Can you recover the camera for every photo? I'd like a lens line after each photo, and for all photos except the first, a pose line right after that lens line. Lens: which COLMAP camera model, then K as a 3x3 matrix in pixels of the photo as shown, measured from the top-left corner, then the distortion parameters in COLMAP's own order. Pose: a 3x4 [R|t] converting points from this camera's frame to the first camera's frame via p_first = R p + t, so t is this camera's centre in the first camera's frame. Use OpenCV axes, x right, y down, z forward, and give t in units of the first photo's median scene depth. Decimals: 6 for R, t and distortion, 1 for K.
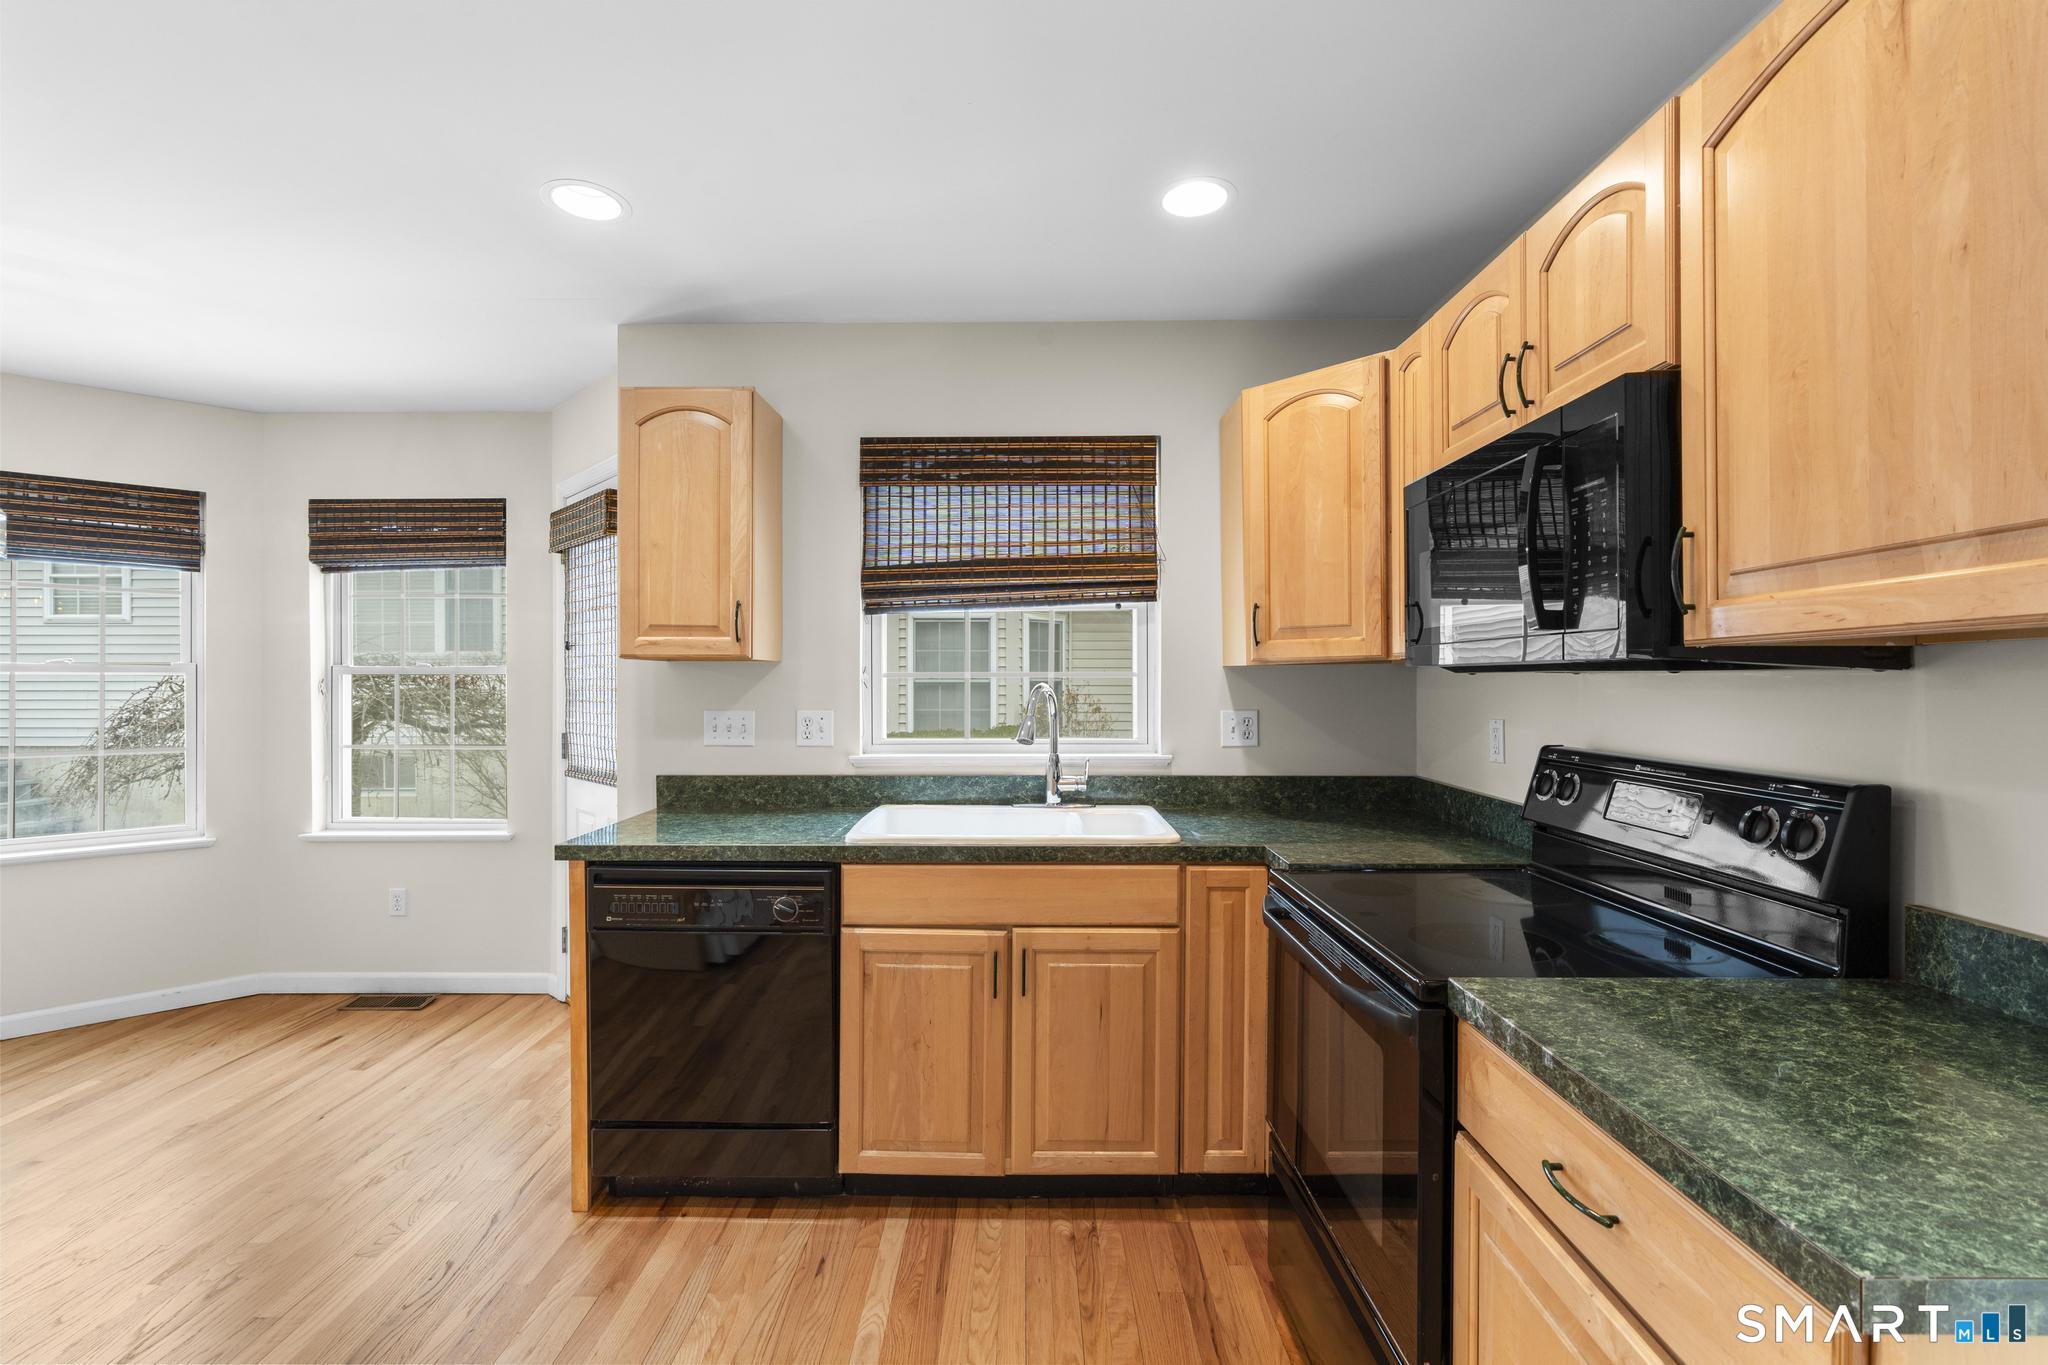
lens RADIAL K [[912.9, 0, 1020.1], [0, 912.9, 685.5], [0, 0, 1]] dist [-0.005539, 0.001756]
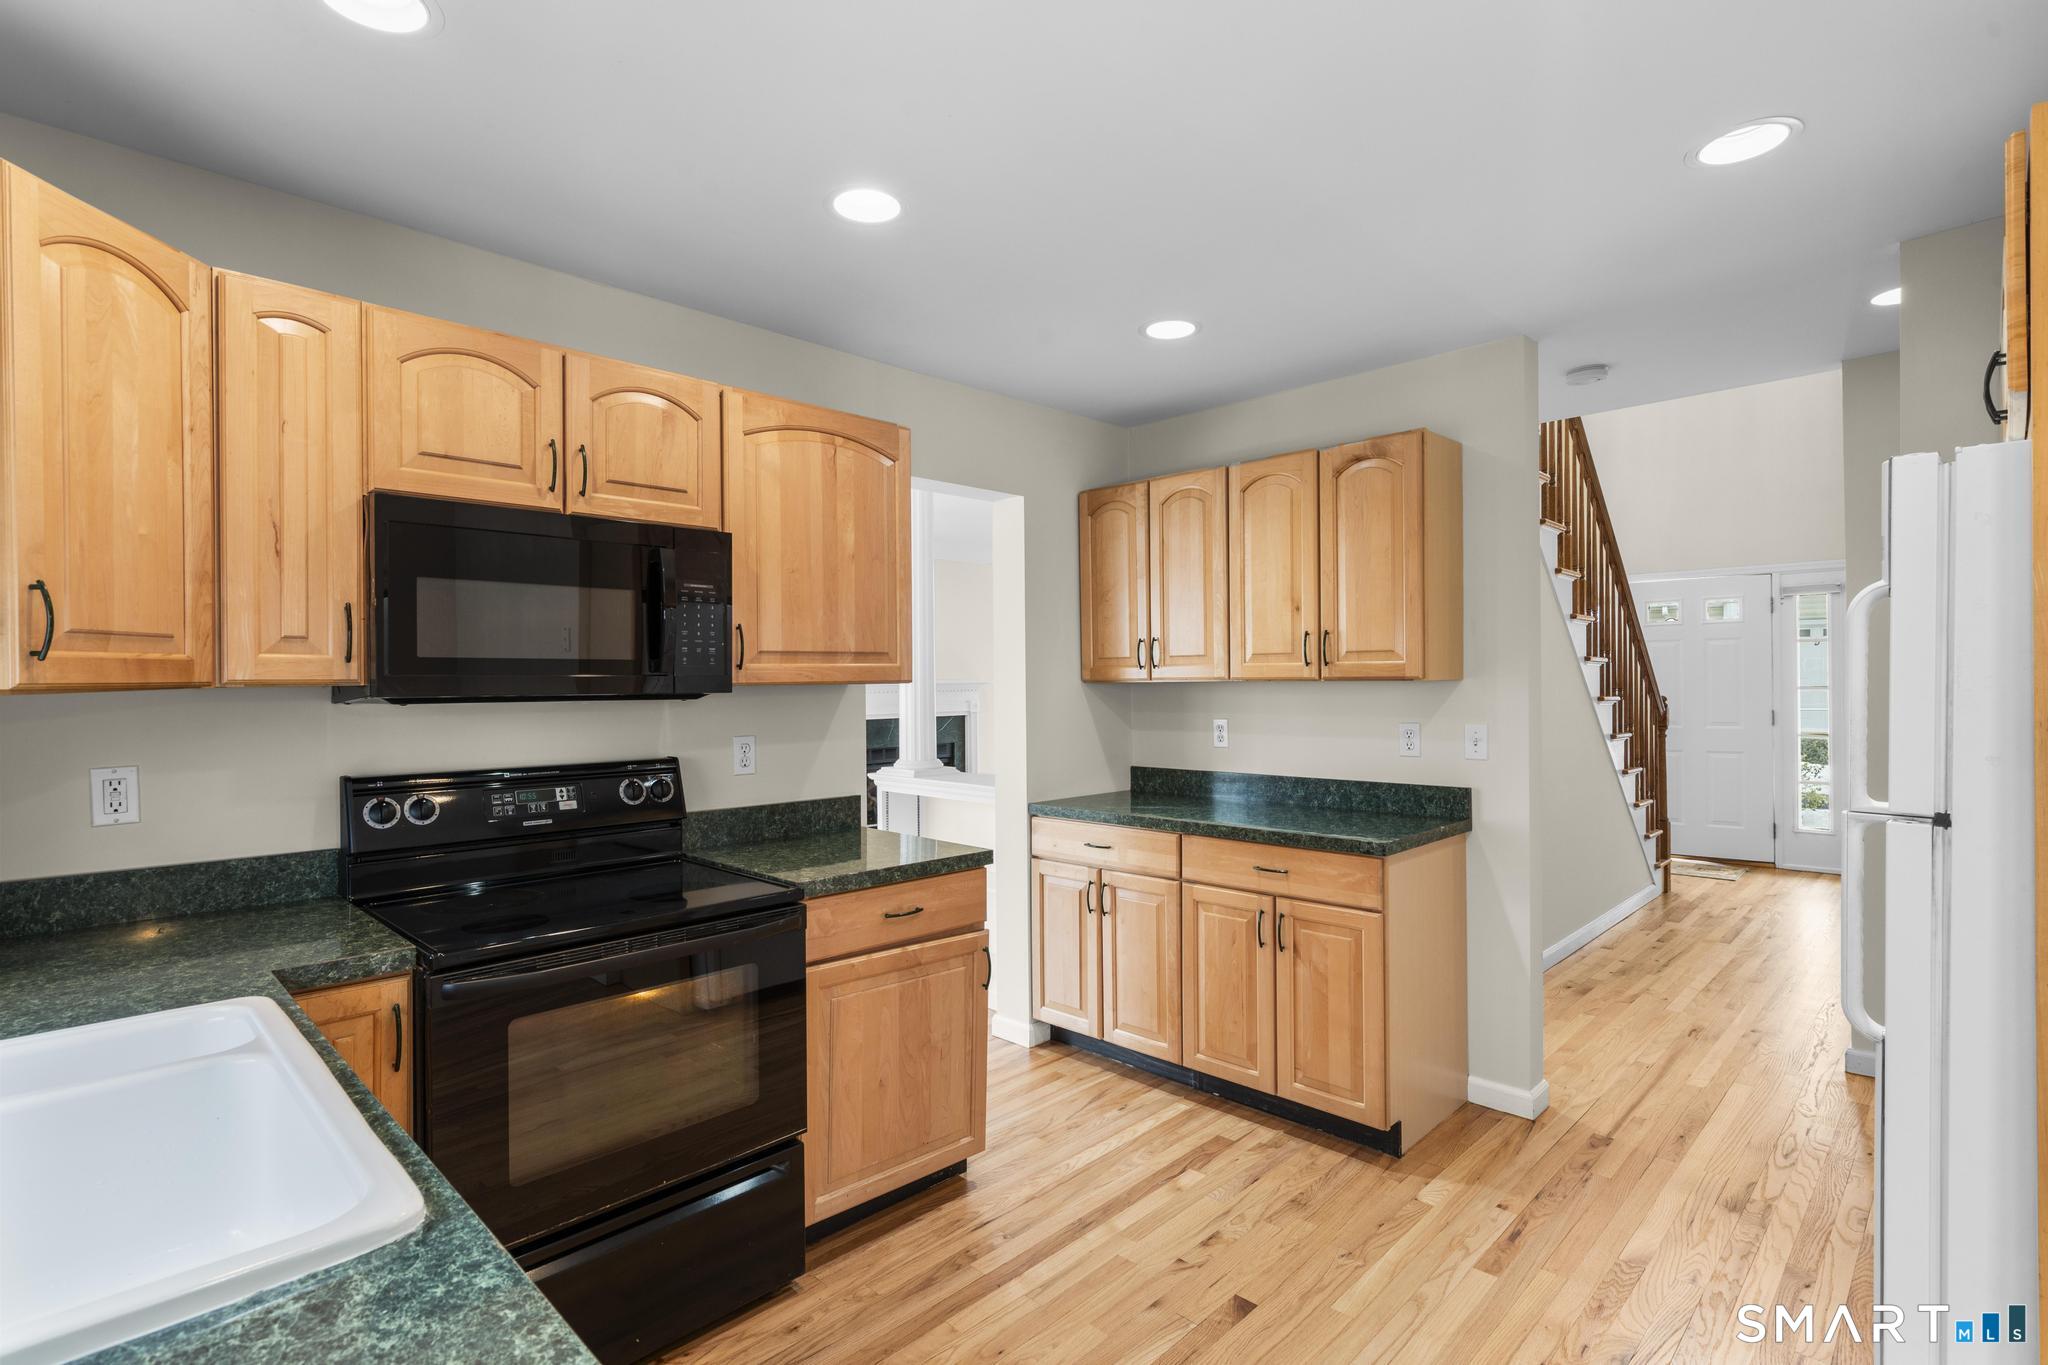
lens RADIAL K [[977.9, 0, 1024.0], [0, 977.9, 682.5], [0, 0, 1]] dist [-0.001142, 0.000927]
pose [[-0.711010, 0.006163, 0.703155, -0.383065], [0.011788, 0.999926, 0.003156, -0.017422], [-0.703083, 0.010532, -0.711030, 0.689086]]
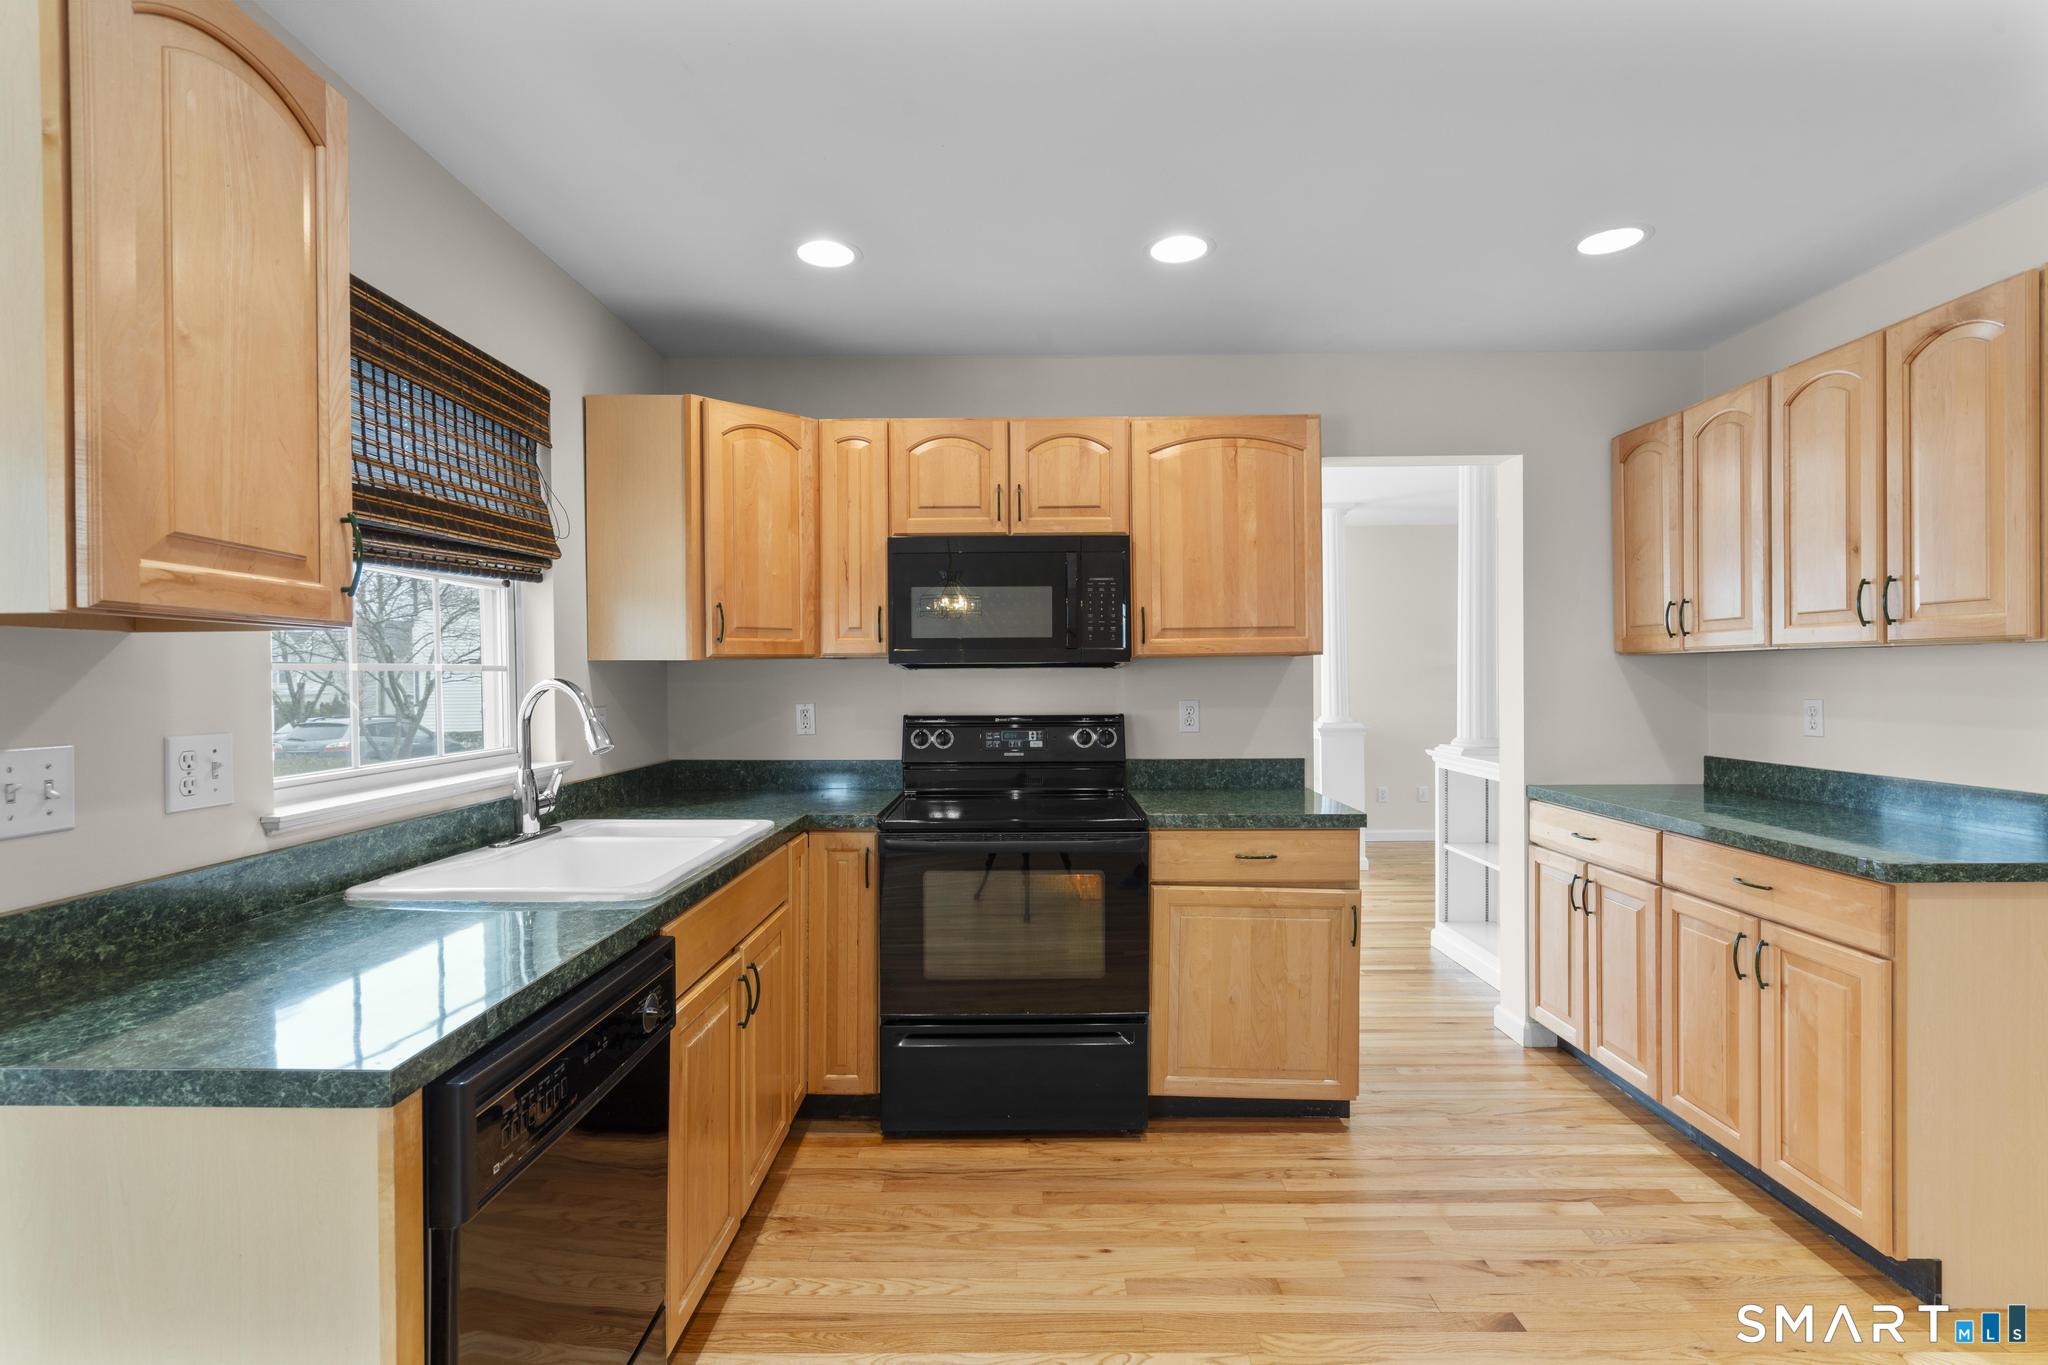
lens RADIAL K [[932.5, 0, 1020.0], [0, 932.5, 682.1], [0, 0, 1]] dist [-0.001533, 0.001132]
pose [[0.006583, -0.006368, 0.999958, -0.576314], [0.012400, 0.999903, 0.006286, 0.000439], [-0.999901, 0.012358, 0.006662, 0.442141]]
